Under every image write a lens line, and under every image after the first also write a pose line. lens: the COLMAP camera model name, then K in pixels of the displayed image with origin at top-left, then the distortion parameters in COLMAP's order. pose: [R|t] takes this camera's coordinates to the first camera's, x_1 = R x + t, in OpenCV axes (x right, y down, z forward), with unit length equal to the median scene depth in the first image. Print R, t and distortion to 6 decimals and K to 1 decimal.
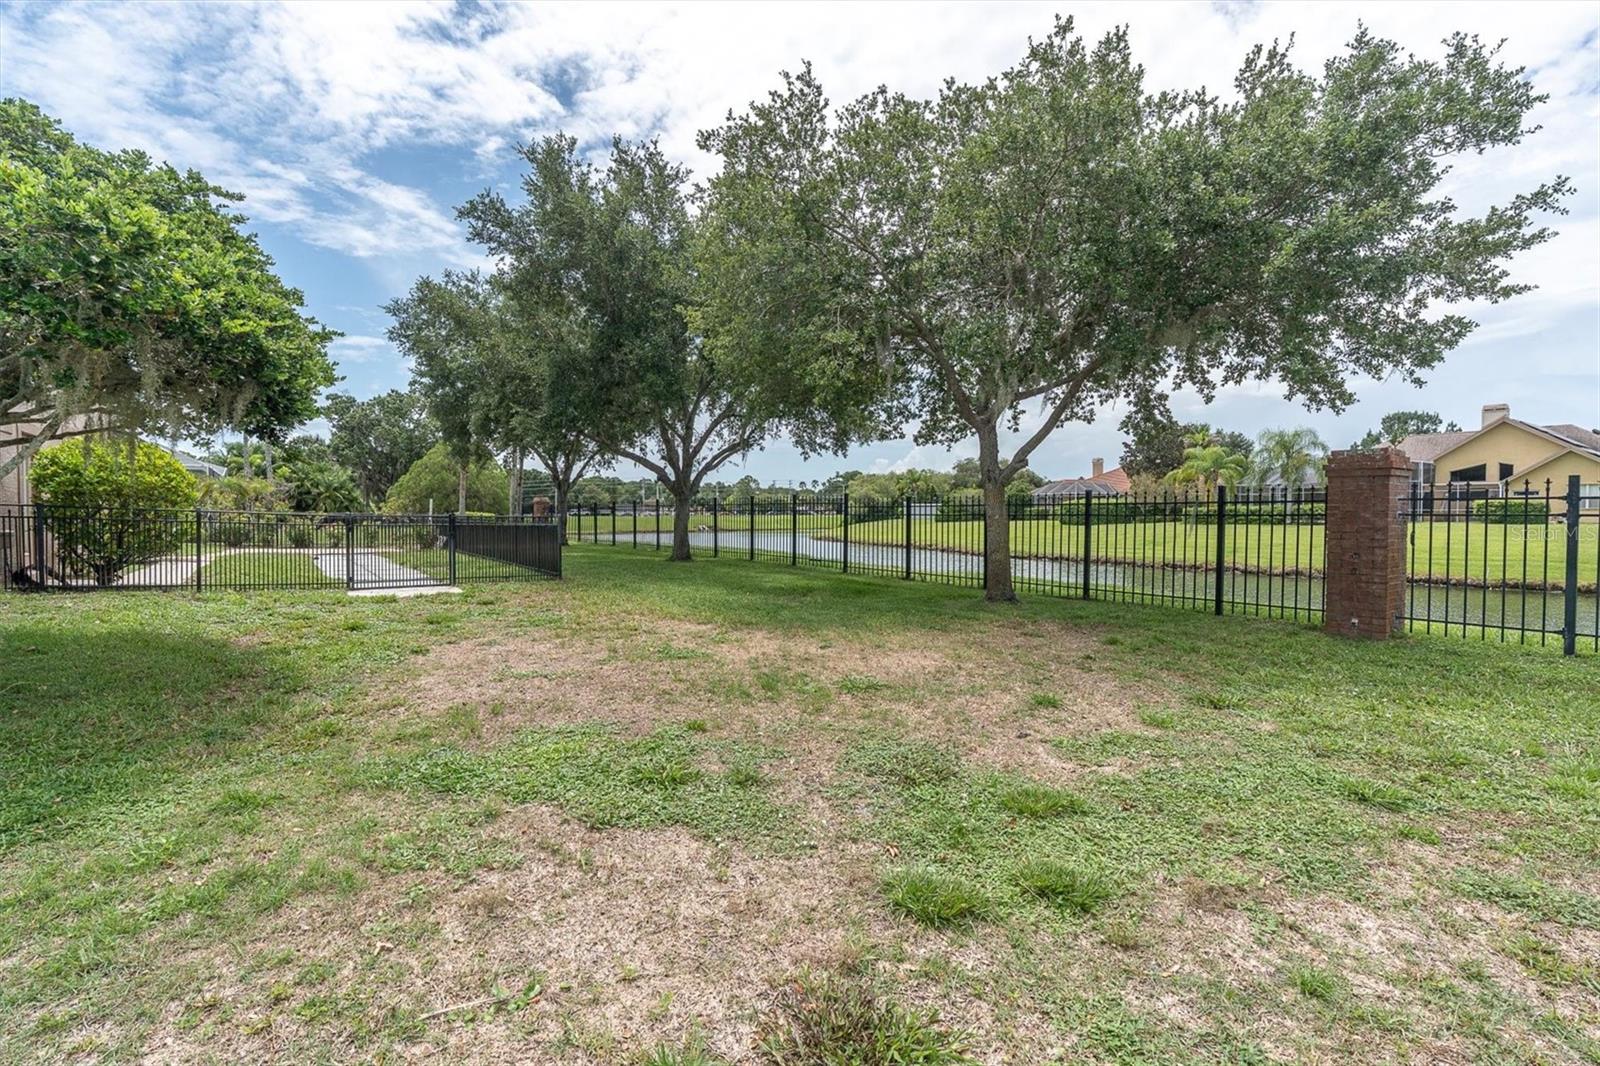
lens RADIAL K [[725.9, 0, 800.0], [0, 725.9, 533.0], [0, 0, 1]] dist [0.001712, -0.000019]
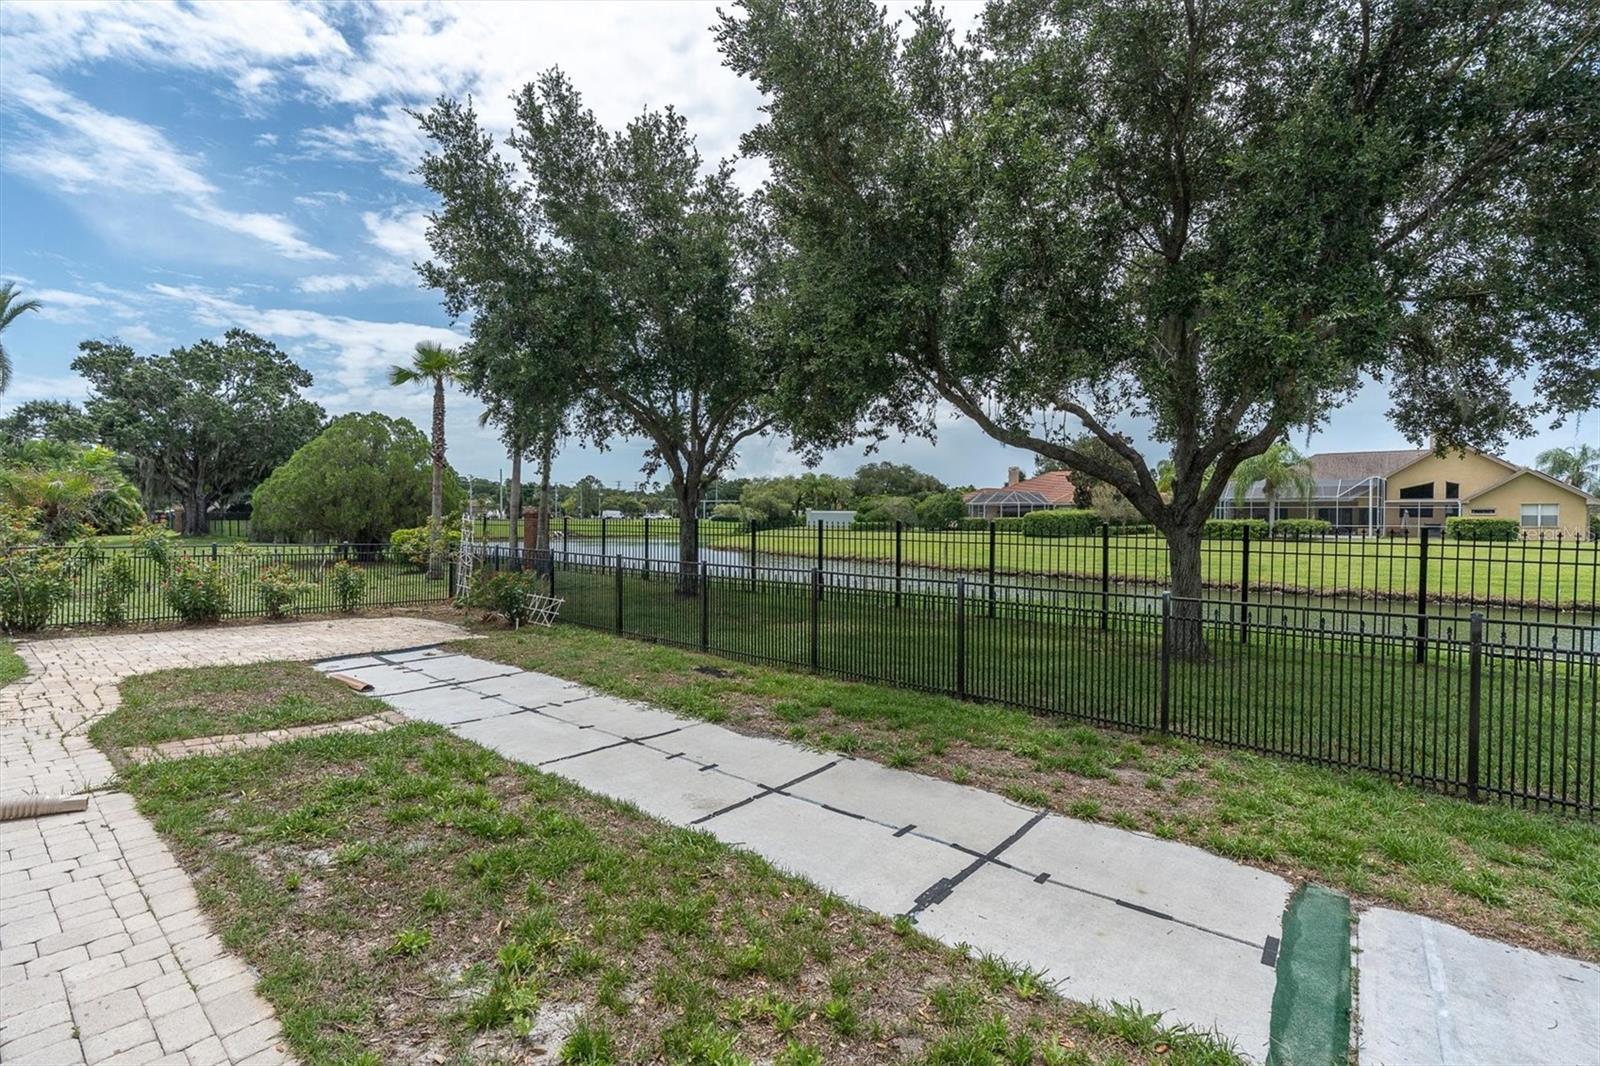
lens RADIAL K [[725.9, 0, 800.0], [0, 725.9, 533.0], [0, 0, 1]] dist [0.001712, -0.000019]
pose [[0.967786, 0.005305, 0.251717, -0.095172], [-0.004156, 0.999978, -0.005097, -0.006248], [-0.251738, 0.003887, 0.967788, 0.096061]]
